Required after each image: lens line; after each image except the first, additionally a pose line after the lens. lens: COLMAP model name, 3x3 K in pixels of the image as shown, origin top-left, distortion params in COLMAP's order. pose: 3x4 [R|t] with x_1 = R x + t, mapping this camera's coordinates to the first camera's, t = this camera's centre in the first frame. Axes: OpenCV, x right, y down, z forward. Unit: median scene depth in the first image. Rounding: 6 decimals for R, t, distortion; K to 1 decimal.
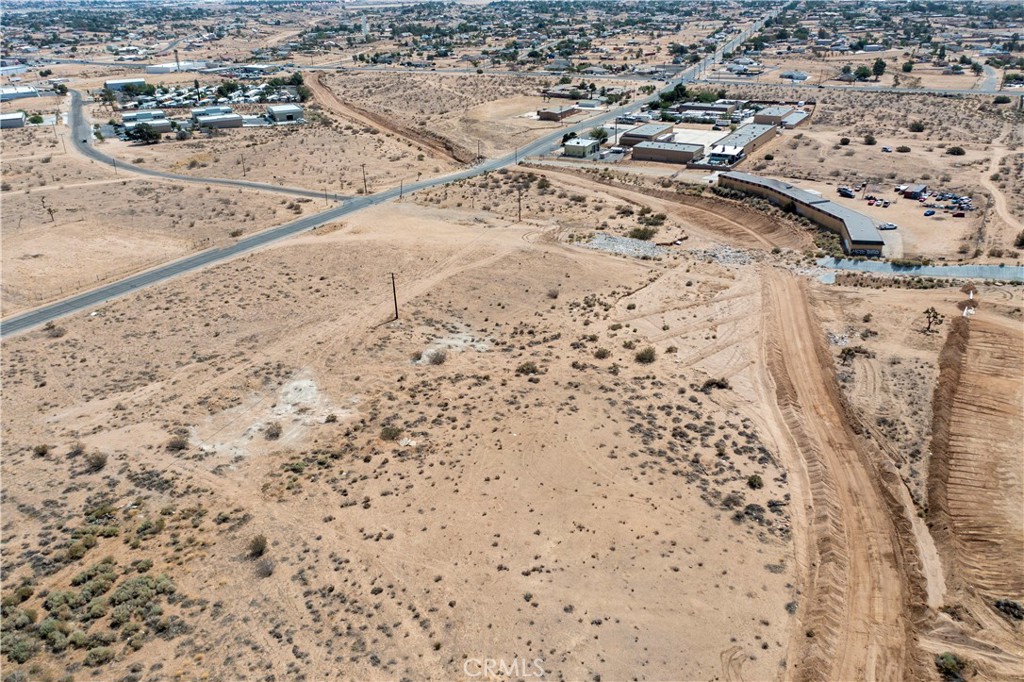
lens RADIAL K [[803.3, 0, 512.9], [0, 803.3, 353.7], [0, 0, 1]] dist [-0.000061, 0.005306]
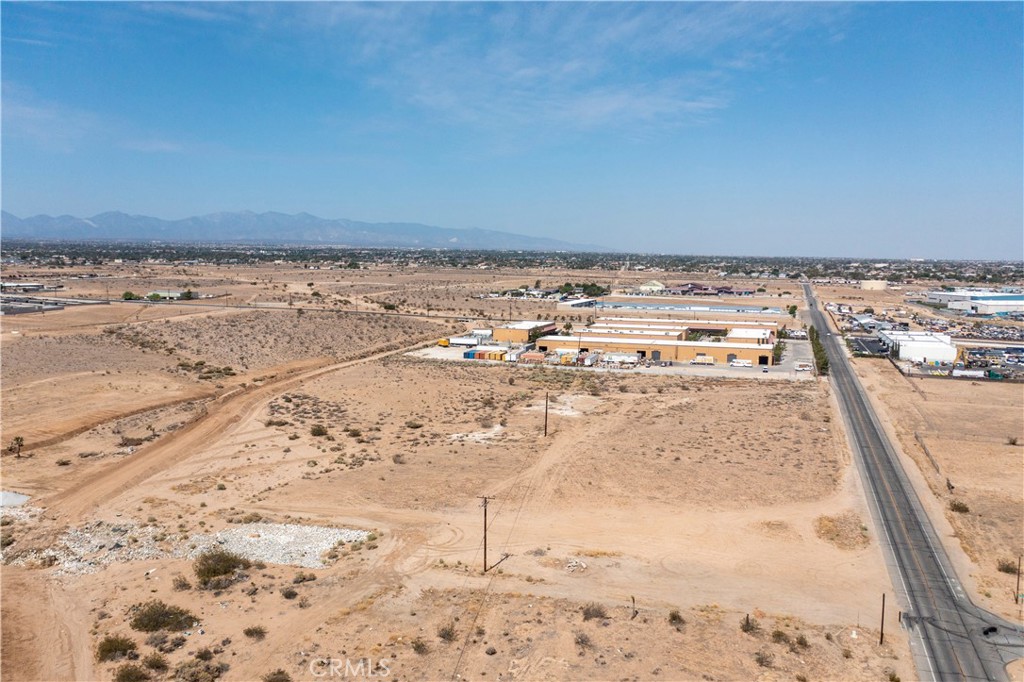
lens RADIAL K [[811.4, 0, 512.0], [0, 811.4, 341.0], [0, 0, 1]] dist [0.001490, 0.002947]
pose [[-0.978622, 0.035183, -0.202636, 0.128928], [-0.077394, 0.849842, 0.521323, -0.814503], [0.190550, 0.525861, -0.828952, 2.093228]]
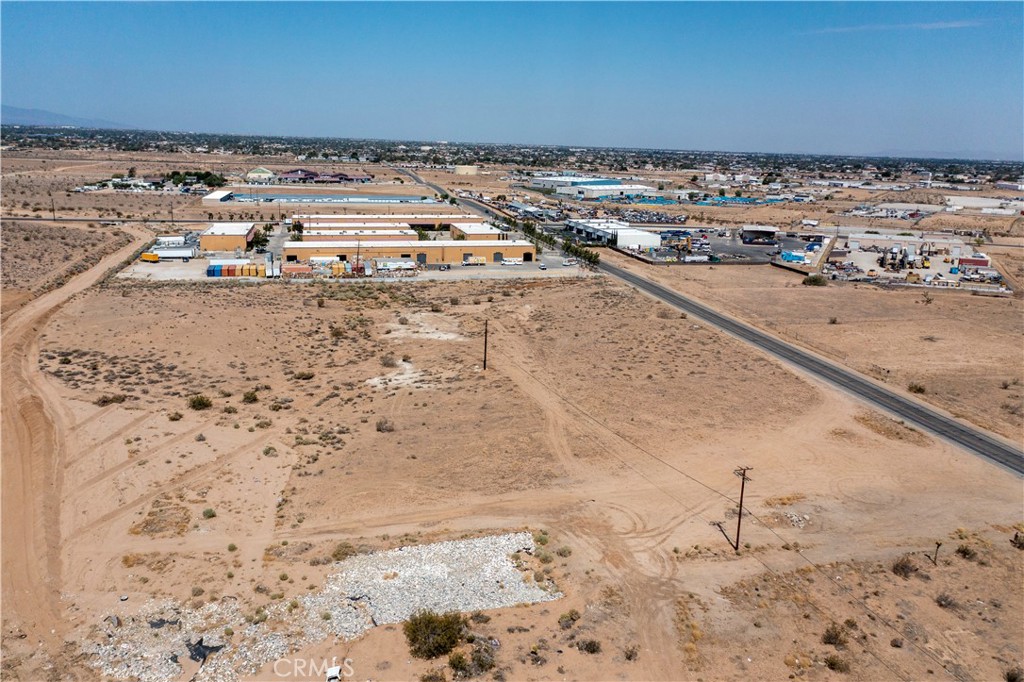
lens RADIAL K [[803.3, 0, 512.9], [0, 803.3, 353.7], [0, 0, 1]] dist [-0.000061, 0.005306]
pose [[-0.720854, 0.182393, -0.668658, 0.528539], [-0.306427, 0.781470, 0.543513, -0.669008], [0.621669, 0.596688, -0.507435, 1.716681]]
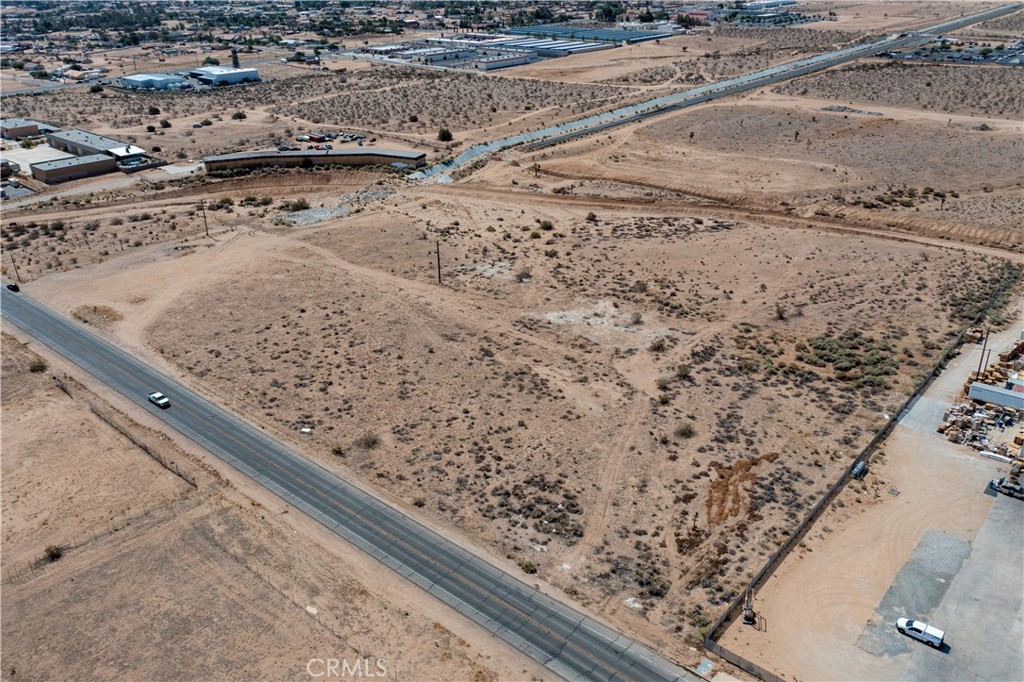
lens RADIAL K [[807.5, 0, 513.0], [0, 807.5, 343.0], [0, 0, 1]] dist [0.004171, -0.001069]
pose [[0.170166, -0.408522, 0.896746, -1.323636], [0.430248, 0.849497, 0.305353, -0.308171], [-0.886527, 0.333863, 0.320322, 0.678682]]
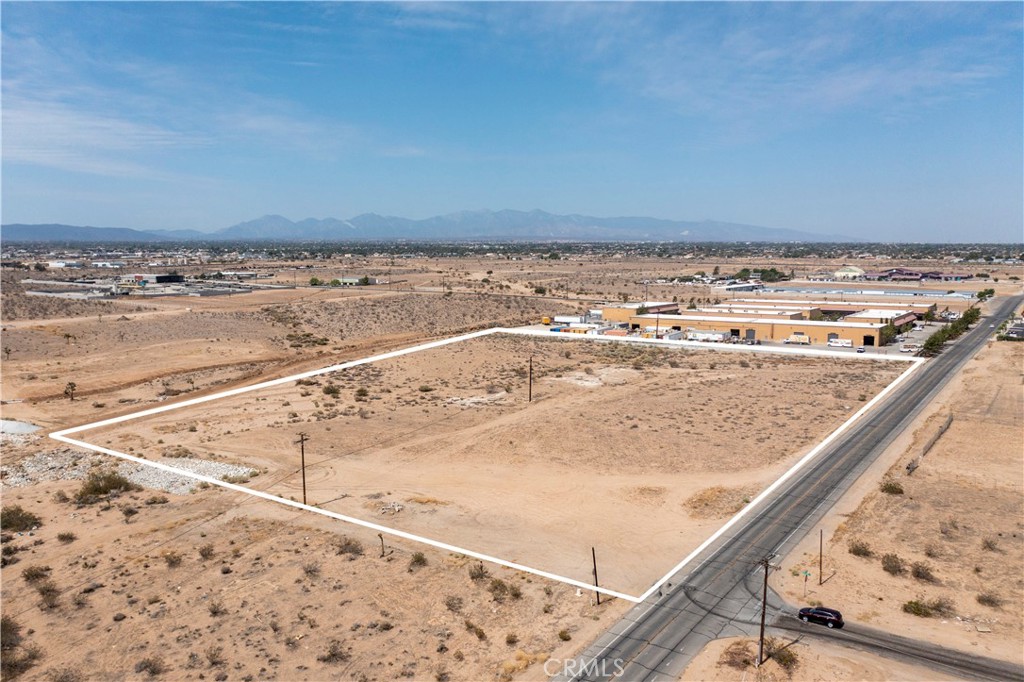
lens RADIAL K [[812.3, 0, 505.8], [0, 812.3, 341.9], [0, 0, 1]] dist [0.001995, 0.003134]
pose [[-0.996468, 0.019210, 0.081750, -0.231460], [0.059830, 0.845503, 0.530608, -0.770760], [-0.058927, 0.533625, -0.843666, 2.130772]]
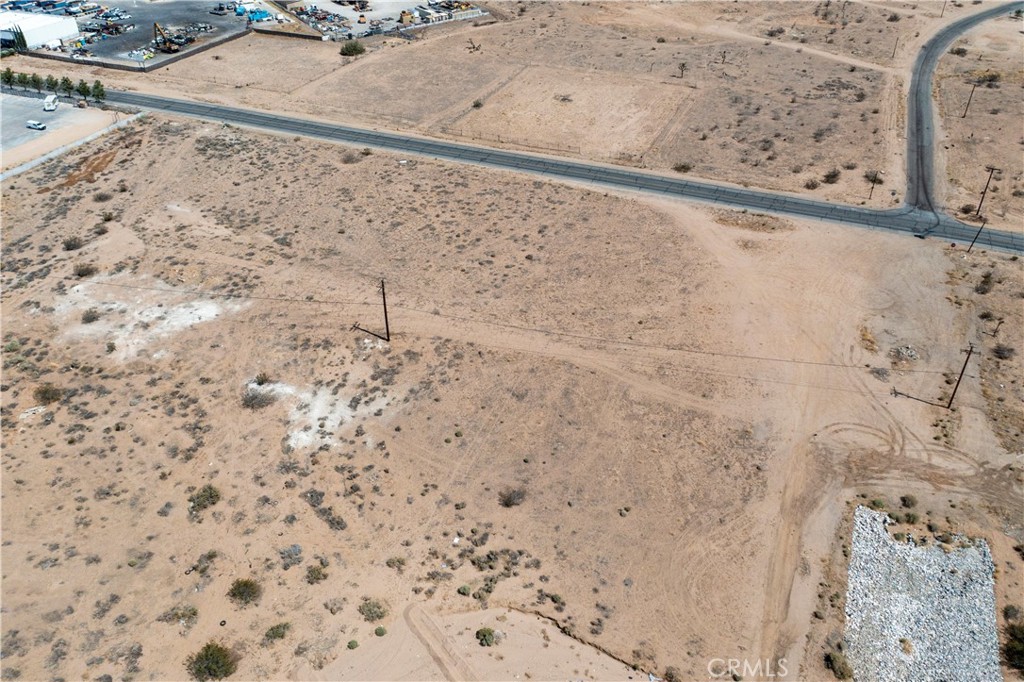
lens RADIAL K [[809.8, 0, 506.5], [0, 809.8, 342.3], [0, 0, 1]] dist [0.001984, 0.005223]
pose [[0.144651, 0.586966, -0.796584, 0.499299], [-0.421145, 0.765013, 0.487228, -0.495275], [0.895384, 0.265000, 0.357858, 0.970692]]
